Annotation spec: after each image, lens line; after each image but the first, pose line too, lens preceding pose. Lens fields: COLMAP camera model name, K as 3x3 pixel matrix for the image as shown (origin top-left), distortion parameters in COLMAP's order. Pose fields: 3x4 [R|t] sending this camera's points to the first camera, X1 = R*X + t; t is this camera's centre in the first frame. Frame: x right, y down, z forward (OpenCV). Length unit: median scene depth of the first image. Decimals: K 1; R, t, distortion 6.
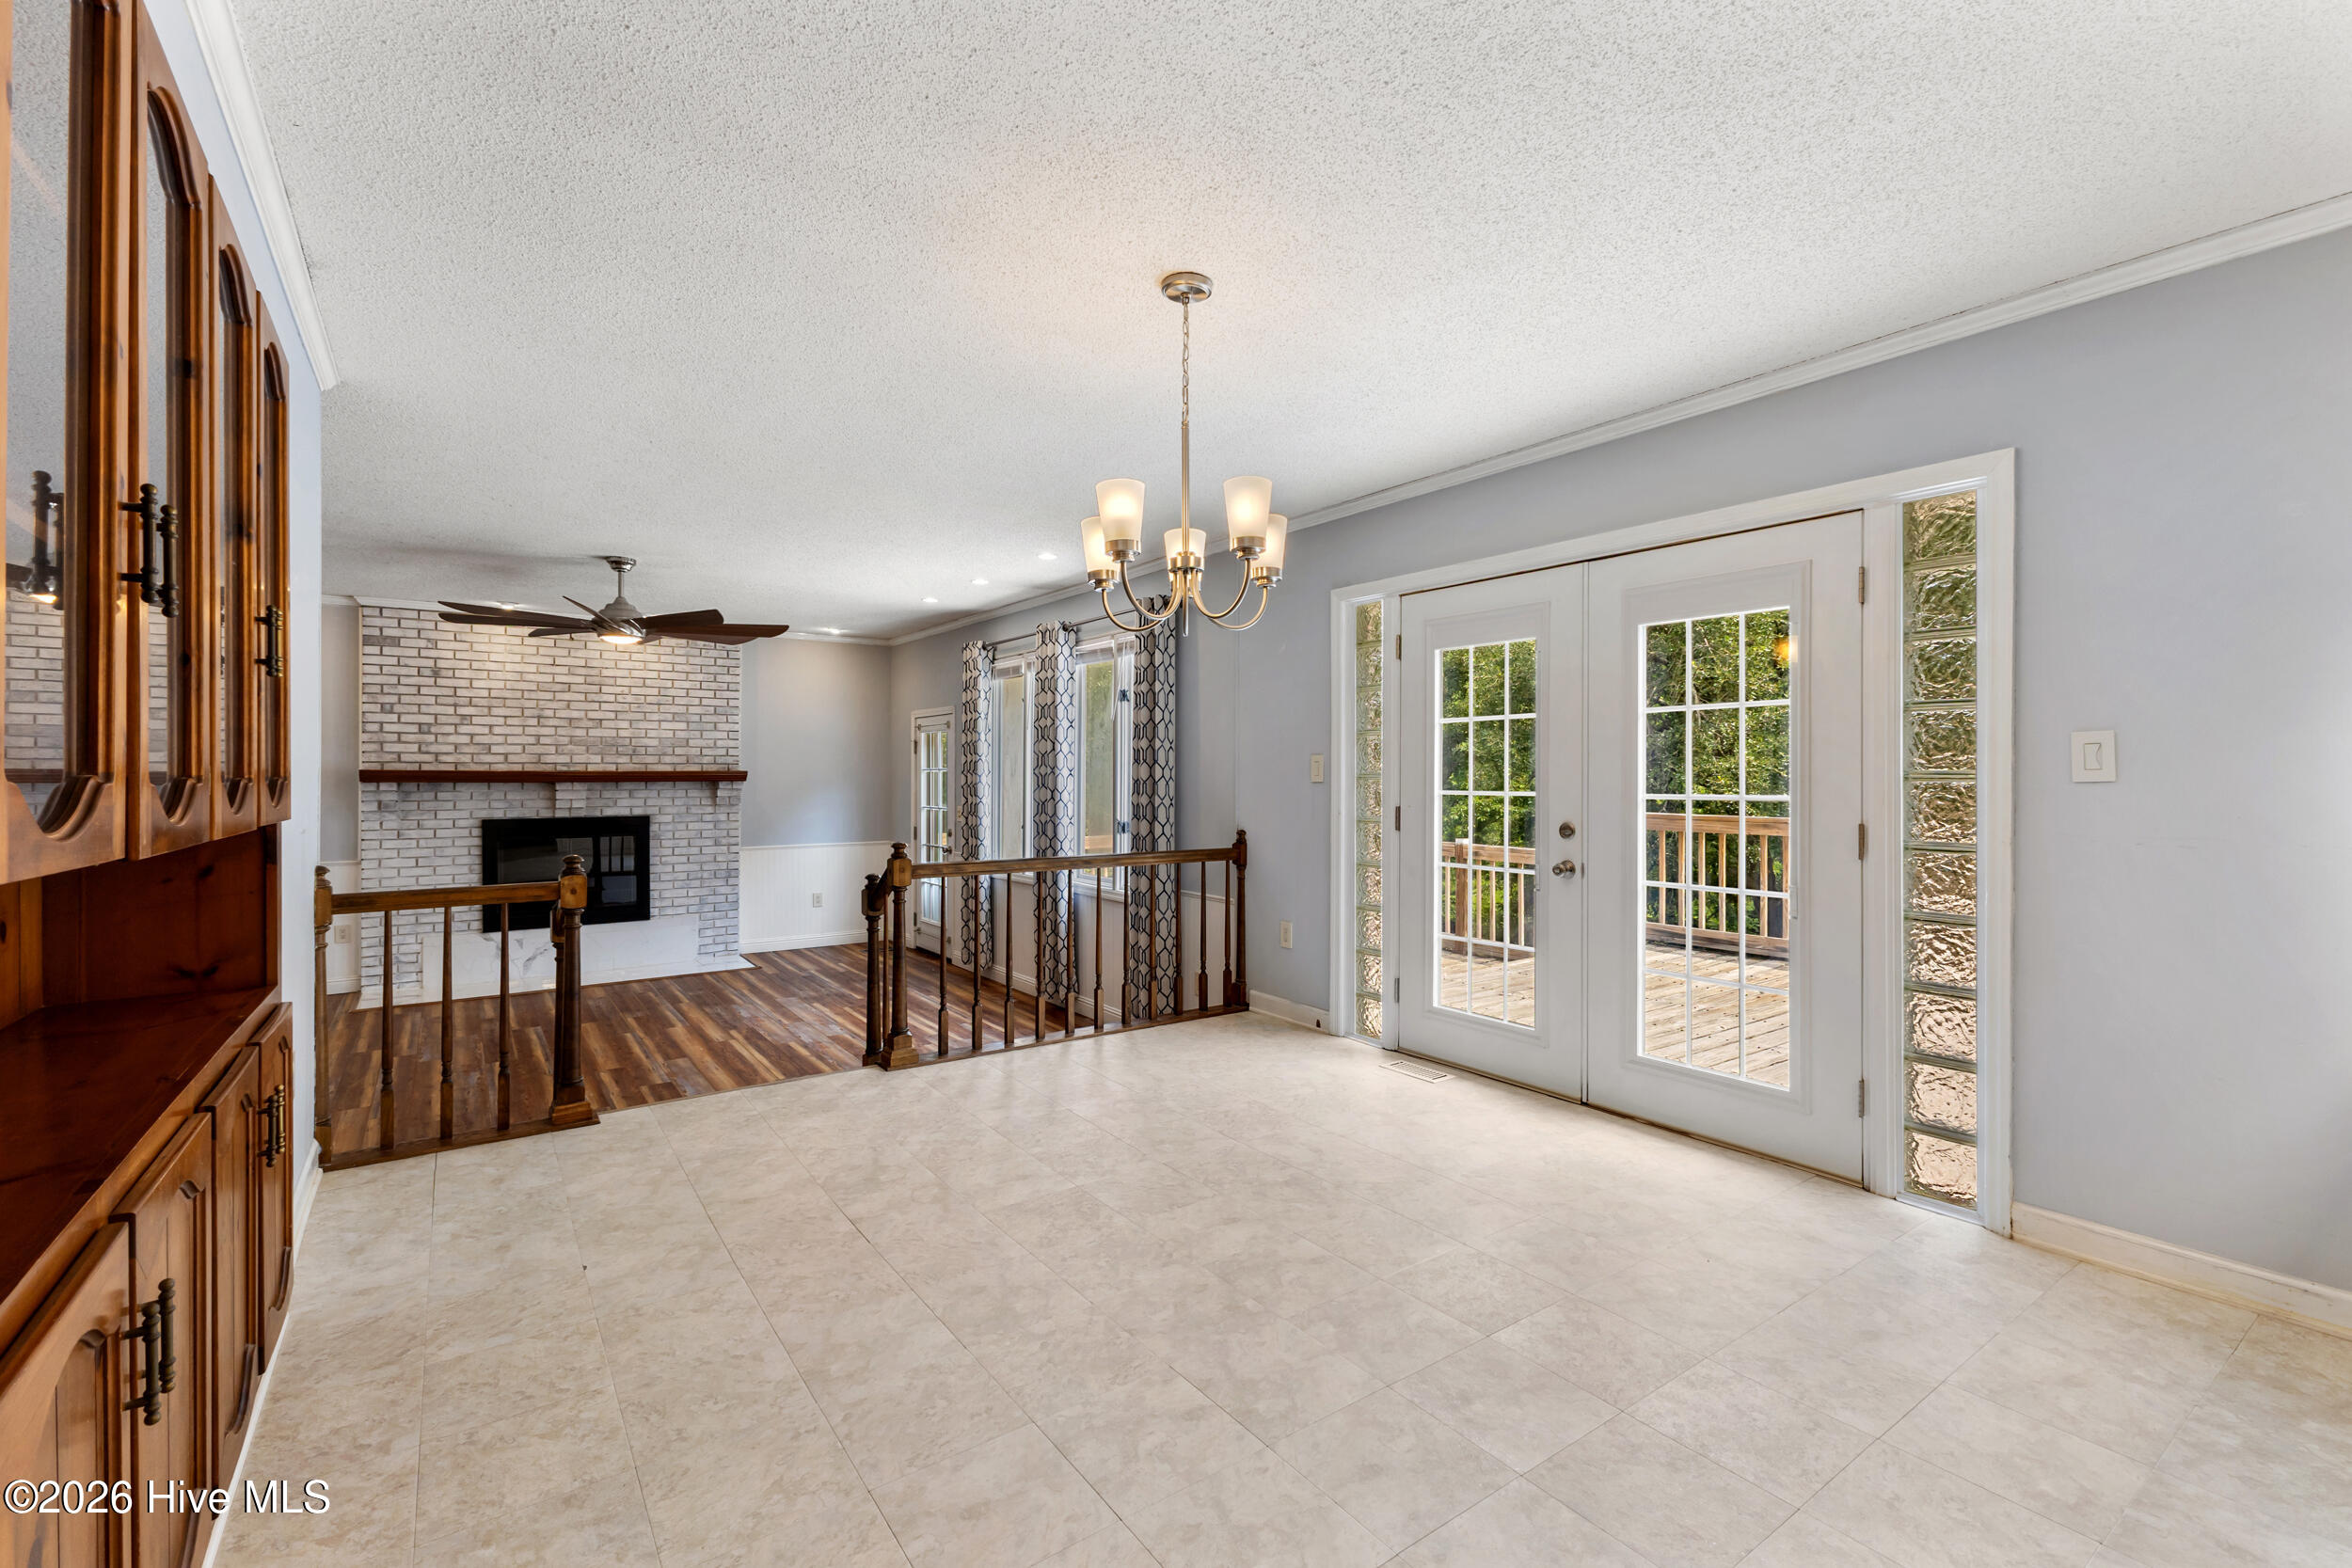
lens RADIAL K [[1018.5, 0, 1187.2], [0, 1018.5, 774.4], [0, 0, 1]] dist [0.009212, -0.000114]
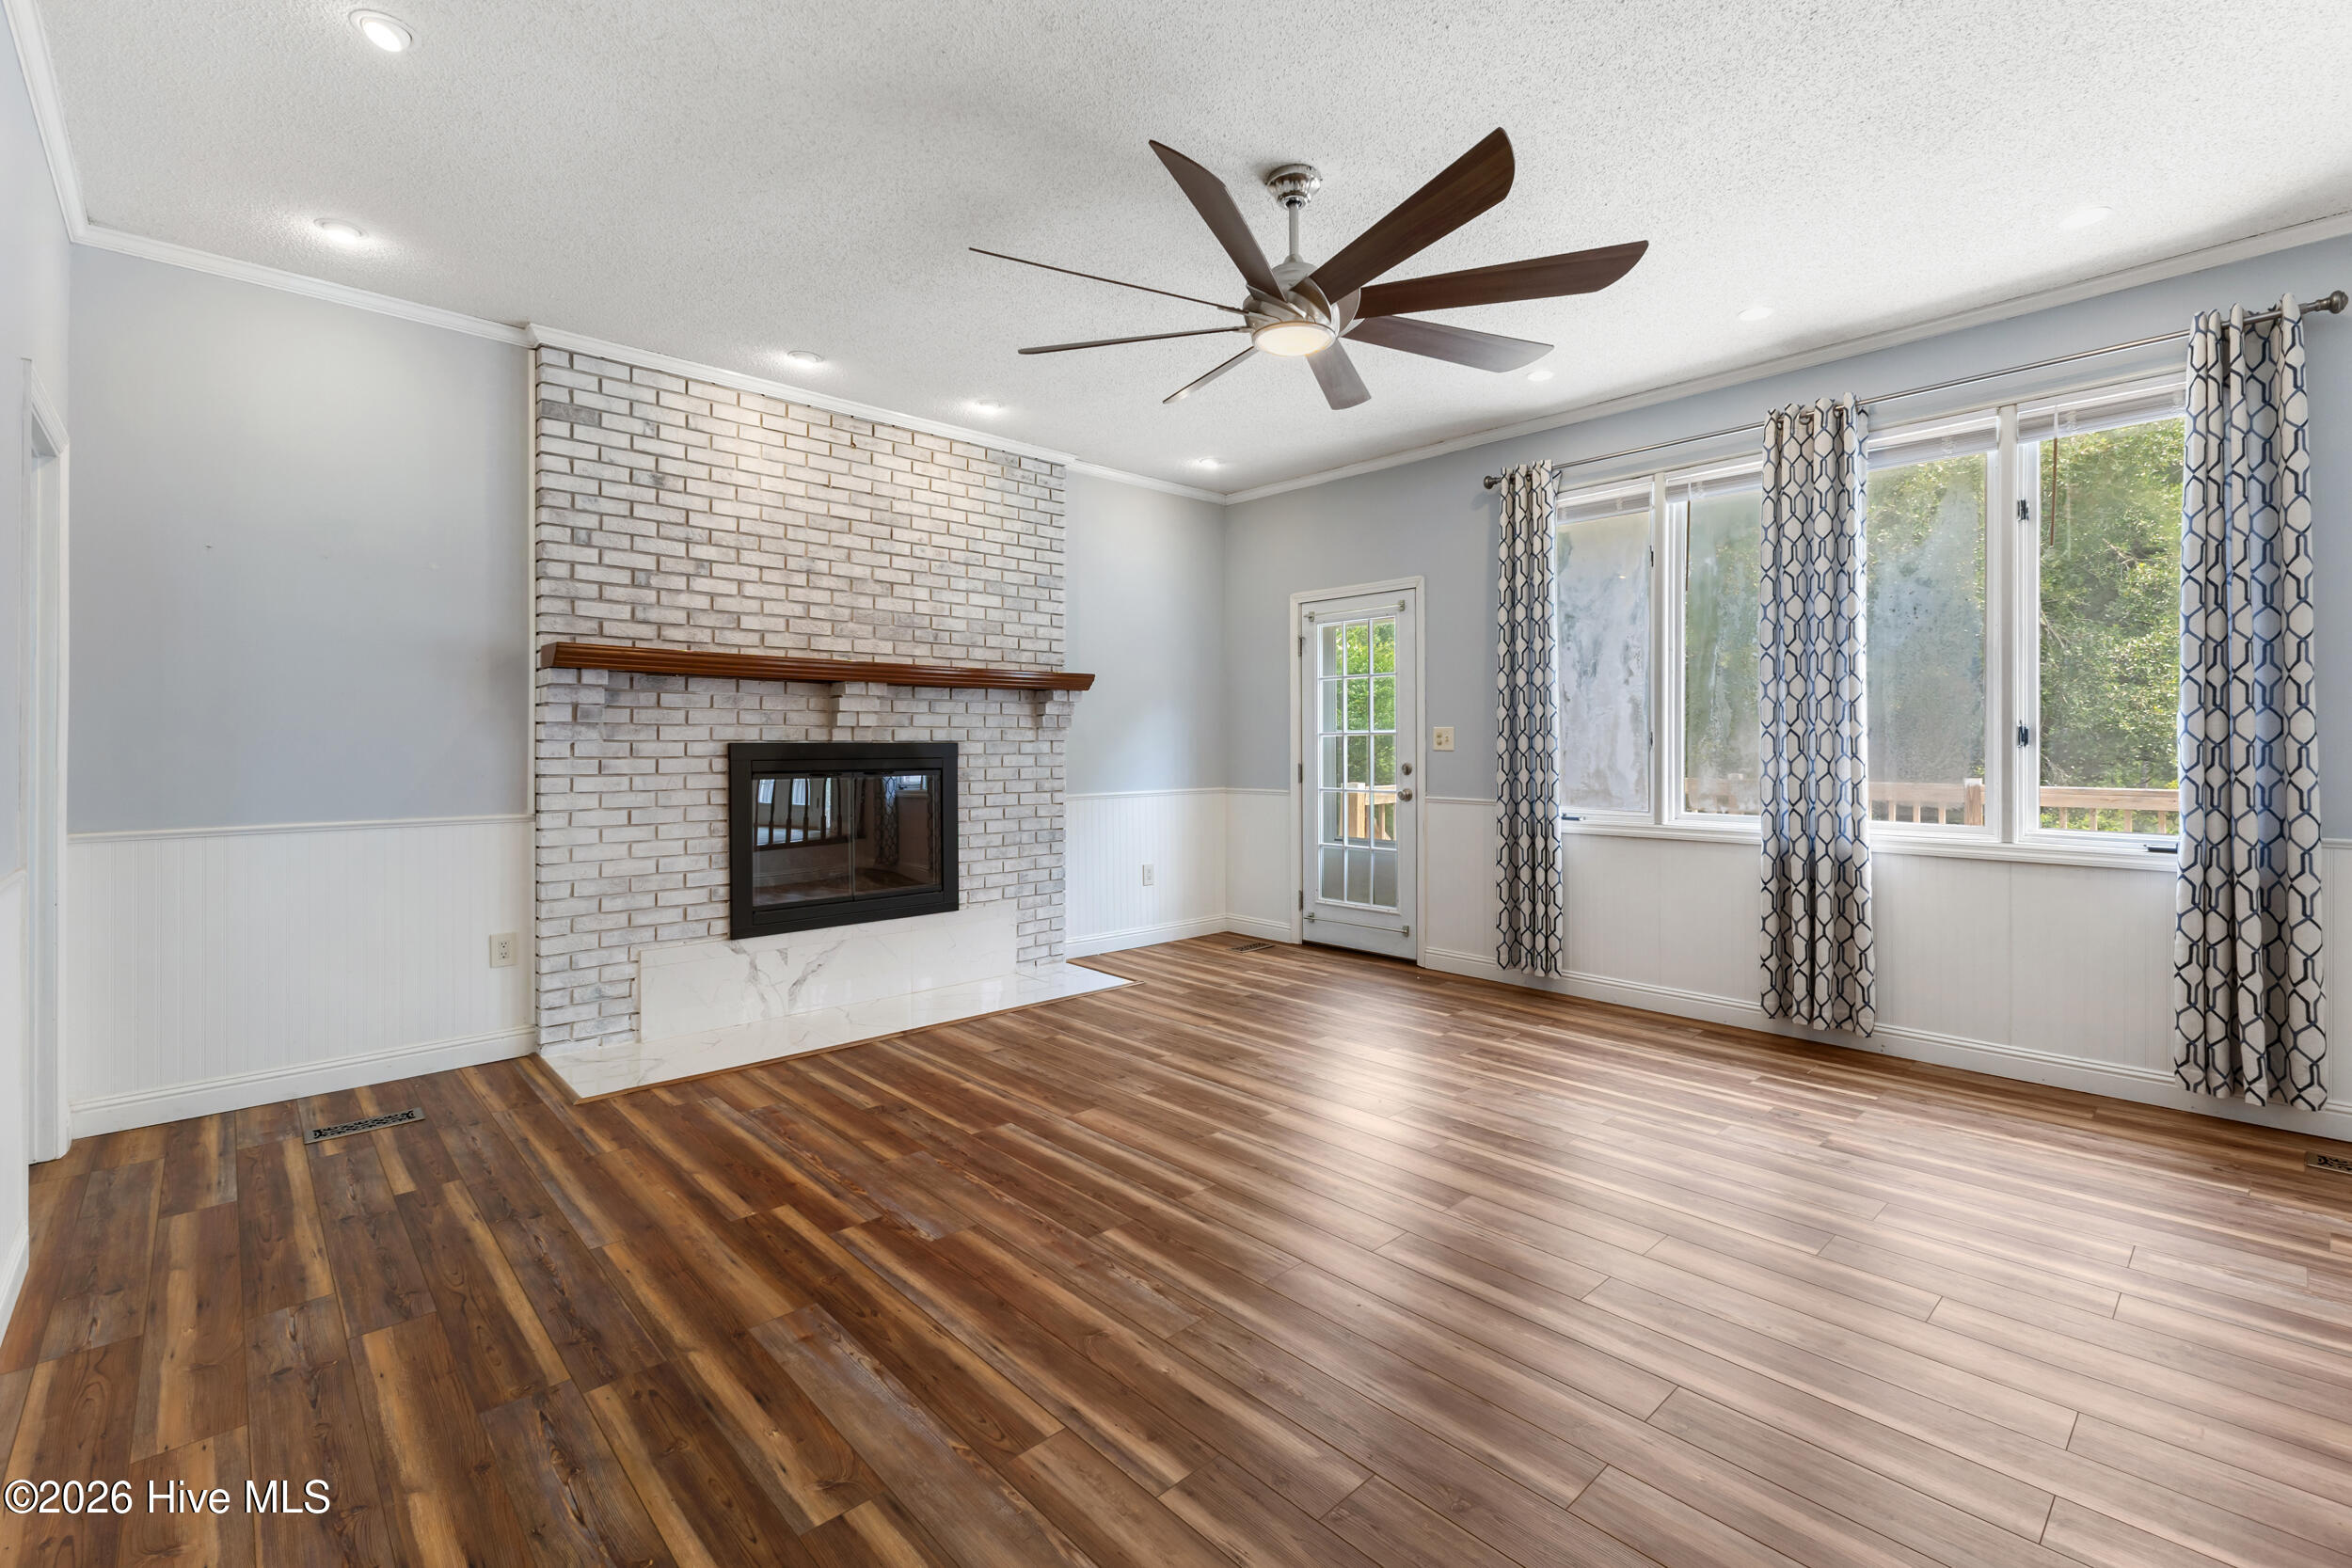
lens RADIAL K [[1018.5, 0, 1190.1], [0, 1018.5, 739.0], [0, 0, 1]] dist [0.009212, -0.000114]
pose [[0.991441, -0.002535, 0.130530, -0.530035], [0.003456, 0.999971, -0.006825, 0.048779], [-0.130509, 0.007218, 0.991421, 0.415683]]
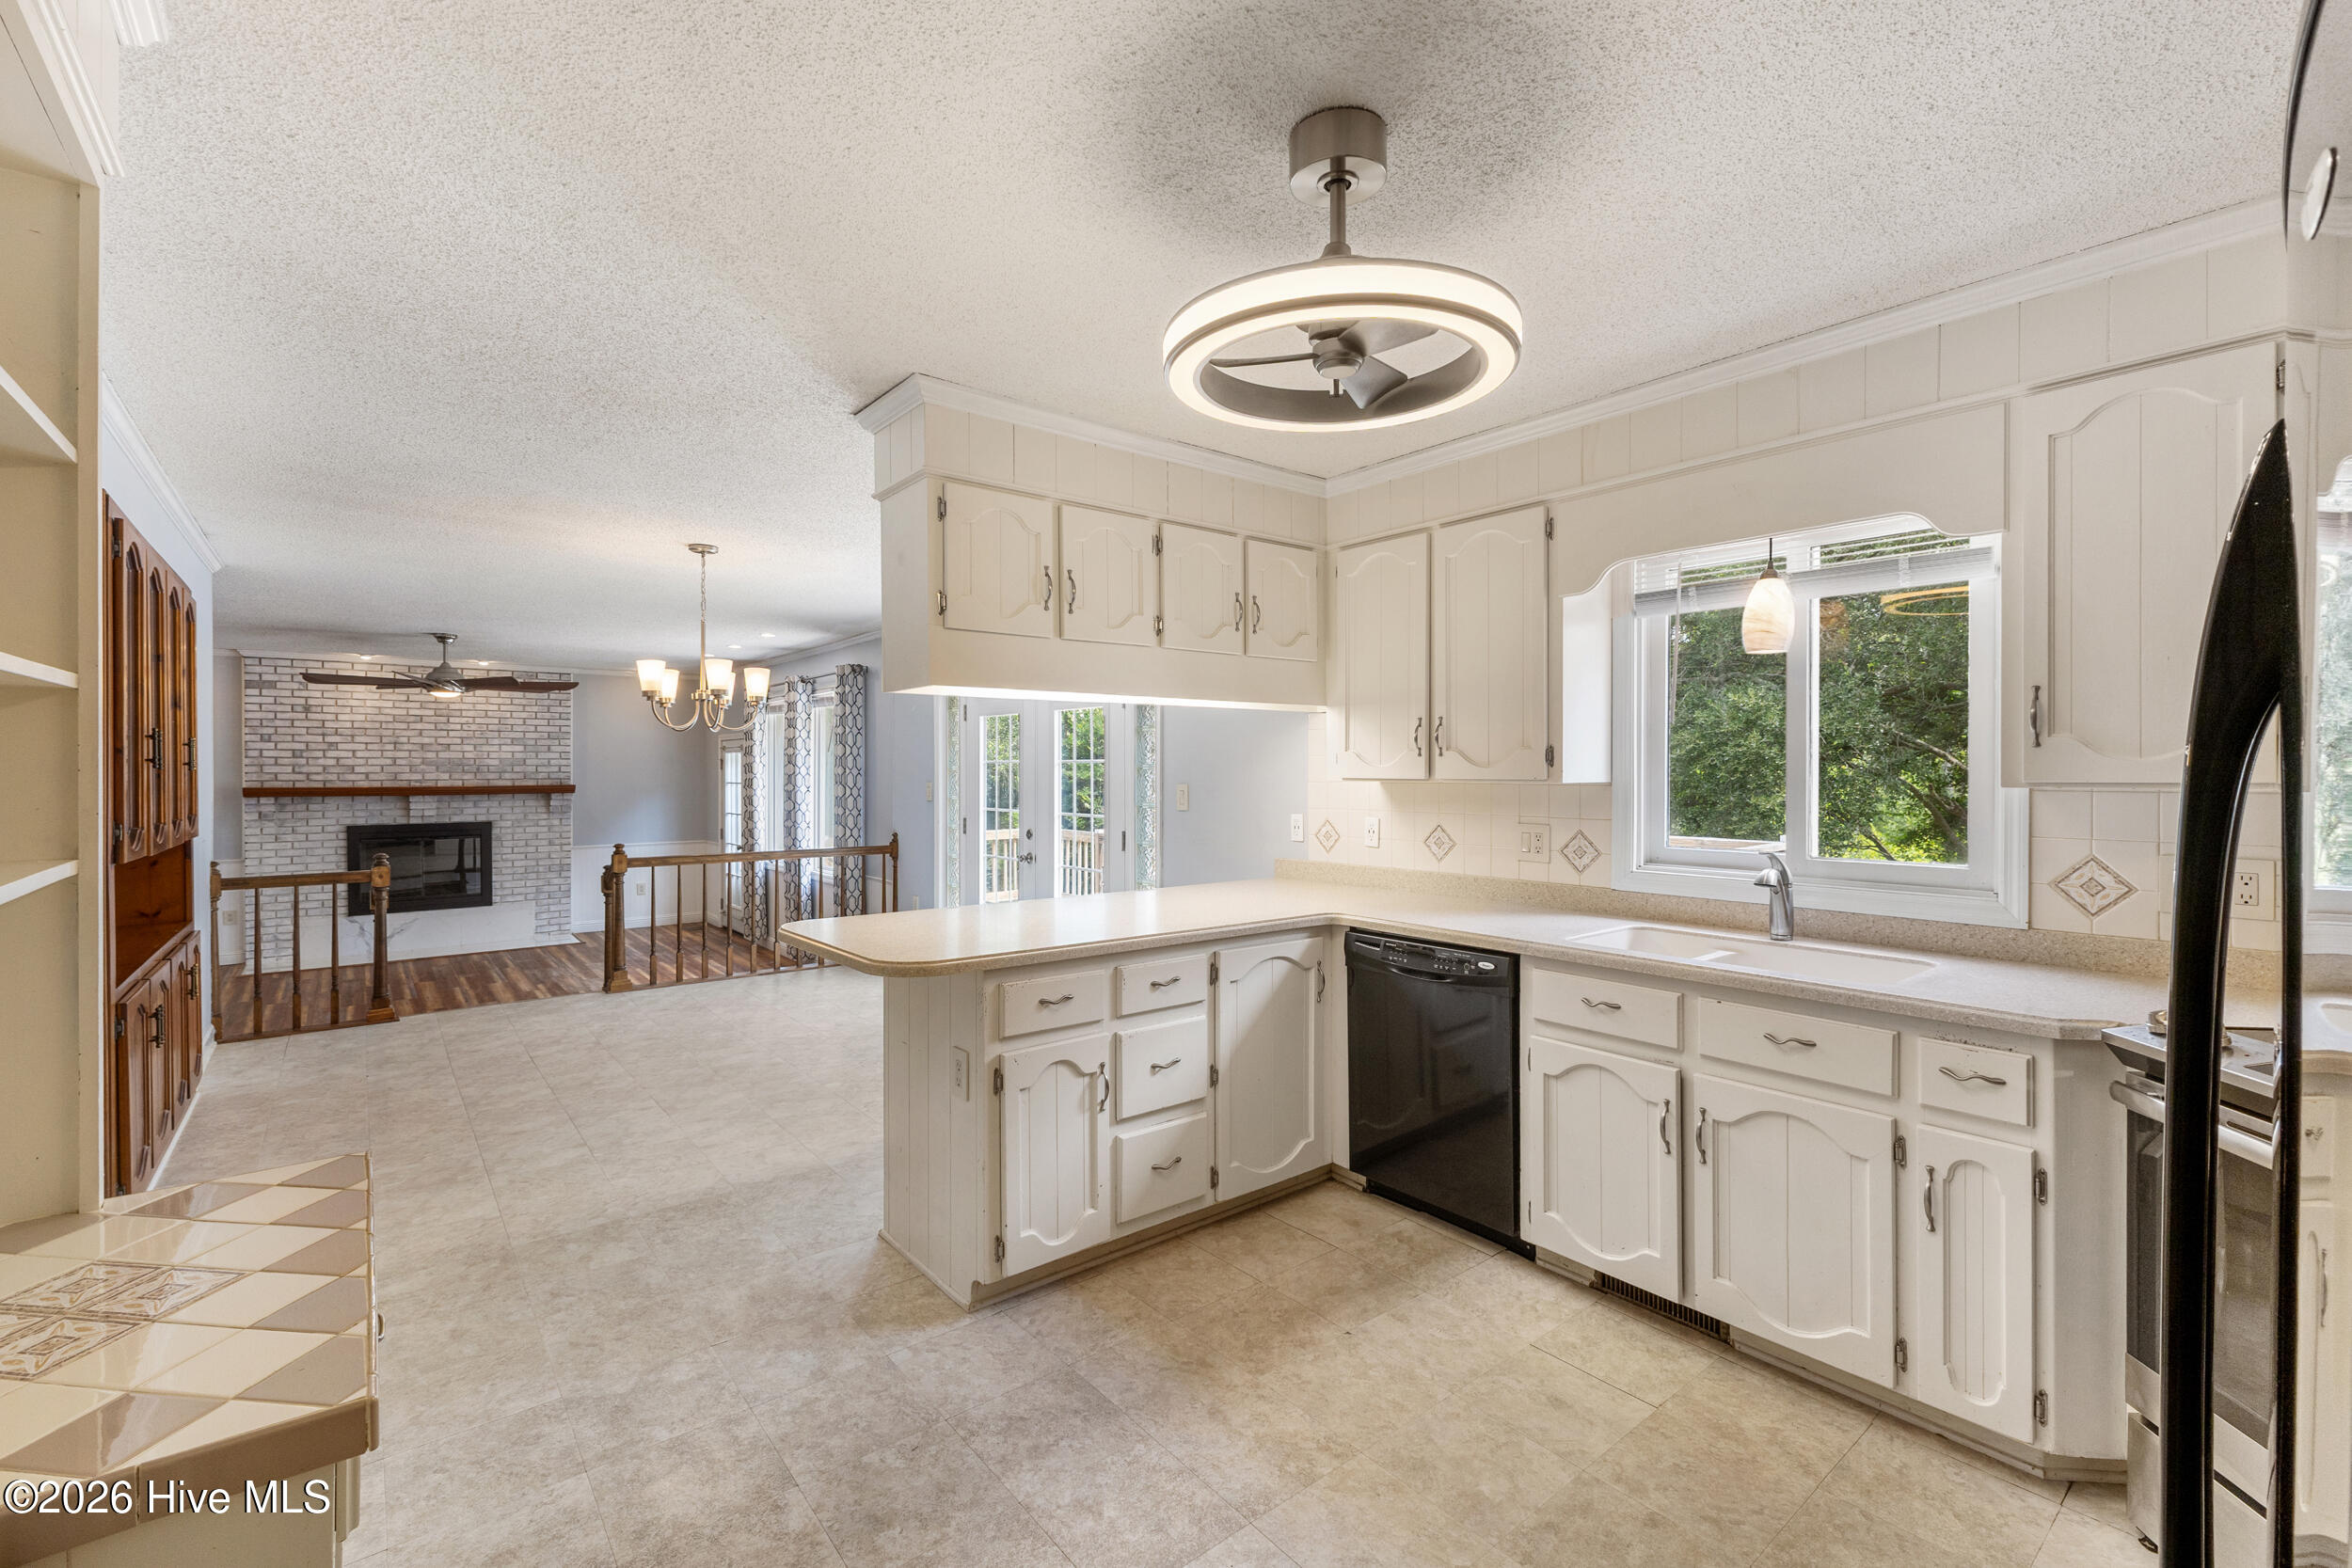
lens RADIAL K [[1018.5, 0, 1186.4], [0, 1018.5, 776.2], [0, 0, 1]] dist [0.009212, -0.000114]
pose [[0.998165, -0.002246, 0.060515, 0.270610], [0.001780, 0.999968, 0.007758, -0.025539], [-0.060531, -0.007636, 0.998137, -0.325836]]
